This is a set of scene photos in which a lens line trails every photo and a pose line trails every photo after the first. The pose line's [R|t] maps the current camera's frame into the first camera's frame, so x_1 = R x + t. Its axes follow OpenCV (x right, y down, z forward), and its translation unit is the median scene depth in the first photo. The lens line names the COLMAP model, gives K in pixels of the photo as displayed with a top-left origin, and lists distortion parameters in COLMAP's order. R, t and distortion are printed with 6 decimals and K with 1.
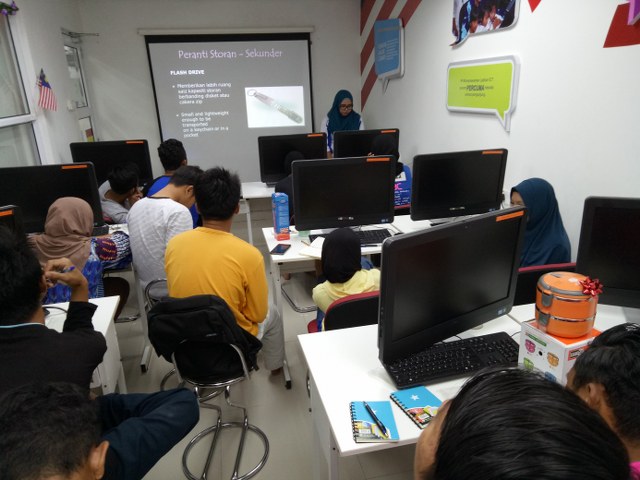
lens RADIAL K [[475.8, 0, 323.3], [0, 475.8, 242.1], [0, 0, 1]] dist [0.020004, 0.003851]
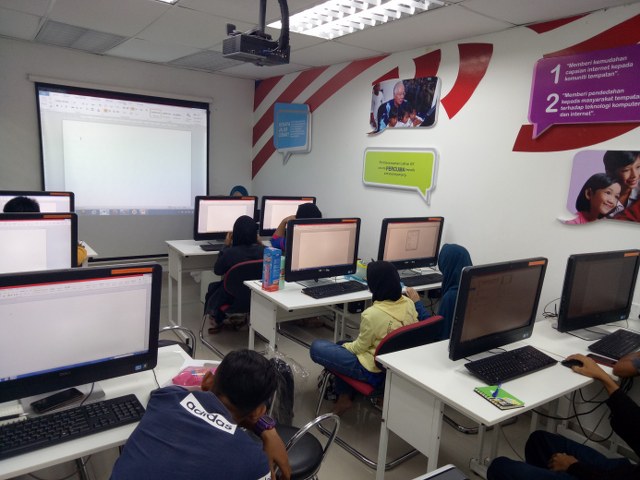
lens RADIAL K [[480.1, 0, 323.2], [0, 480.1, 240.7], [0, 0, 1]] dist [0.024317, -0.011689]
pose [[0.920942, 0.027836, 0.388705, -0.341419], [0.029802, 0.989494, -0.141468, 0.033039], [-0.388559, 0.141868, 0.910437, -0.037951]]
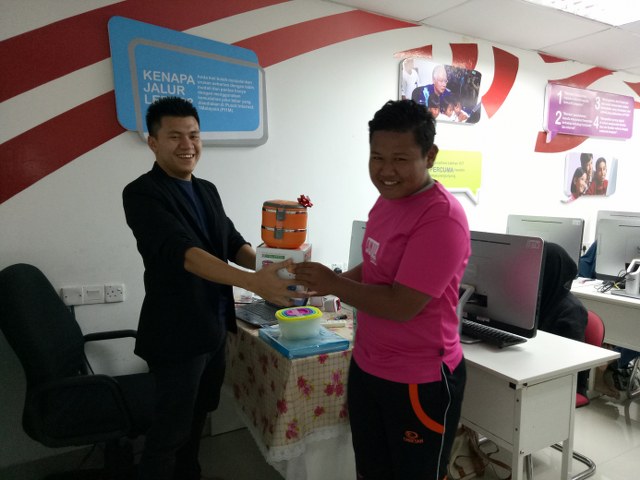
lens RADIAL K [[480.1, 0, 323.2], [0, 480.1, 240.7], [0, 0, 1]] dist [0.024317, -0.011689]
pose [[-0.314384, -0.067663, 0.946881, -0.619771], [0.305289, 0.937263, 0.168338, -0.441792], [-0.898867, 0.341995, -0.274003, 1.604266]]
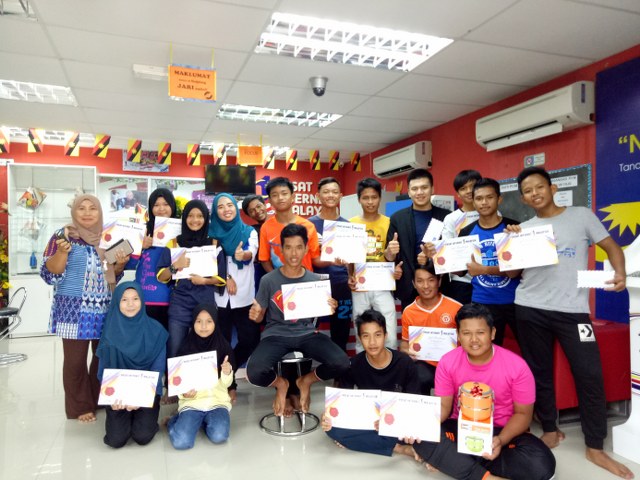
lens RADIAL K [[480.1, 0, 323.2], [0, 480.1, 240.7], [0, 0, 1]] dist [0.024317, -0.011689]
pose [[-0.151431, 0.045065, 0.987440, -2.862403], [0.319517, 0.947563, 0.005755, 0.126451], [-0.935402, 0.316375, -0.157889, 0.397411]]
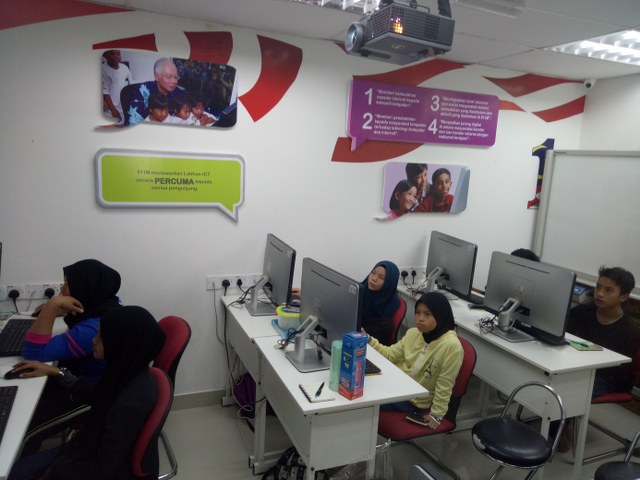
lens RADIAL K [[477.8, 0, 323.0], [0, 477.8, 241.7], [0, 0, 1]] dist [0.023849, -0.005956]
pose [[-0.184430, -0.138045, 0.973103, -0.641344], [0.269222, 0.945123, 0.185101, -0.312614], [-0.945254, 0.296119, -0.137144, 0.909025]]
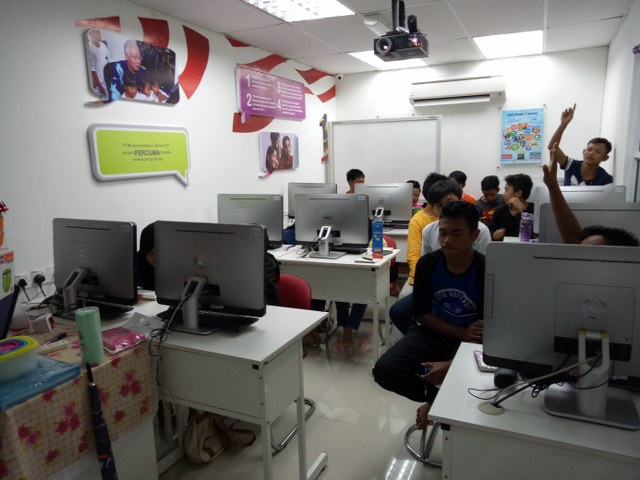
lens RADIAL K [[477.8, 0, 323.0], [0, 477.8, 241.7], [0, 0, 1]] dist [0.023849, -0.005956]
pose [[-0.799815, -0.051181, 0.598061, -0.594852], [0.241810, 0.884459, 0.399074, -0.478597], [-0.549385, 0.463803, -0.695028, 1.610301]]
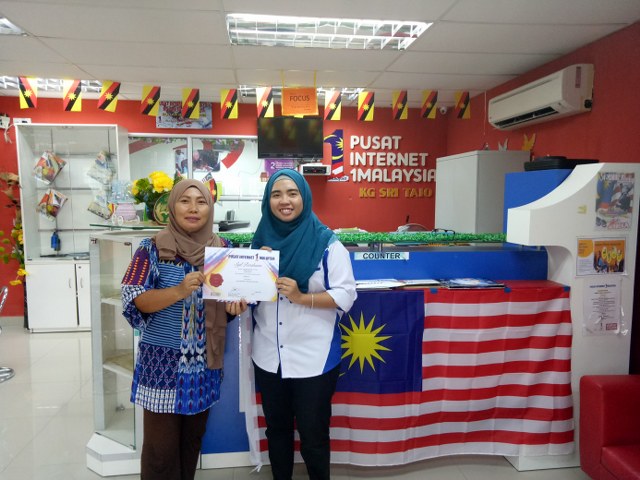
lens RADIAL K [[477.8, 0, 323.0], [0, 477.8, 241.7], [0, 0, 1]] dist [0.023849, -0.005956]
pose [[0.078143, -0.060492, 0.995105, -2.290972], [0.310333, 0.950041, 0.033383, 0.065934], [-0.947411, 0.306206, 0.093012, 0.202425]]
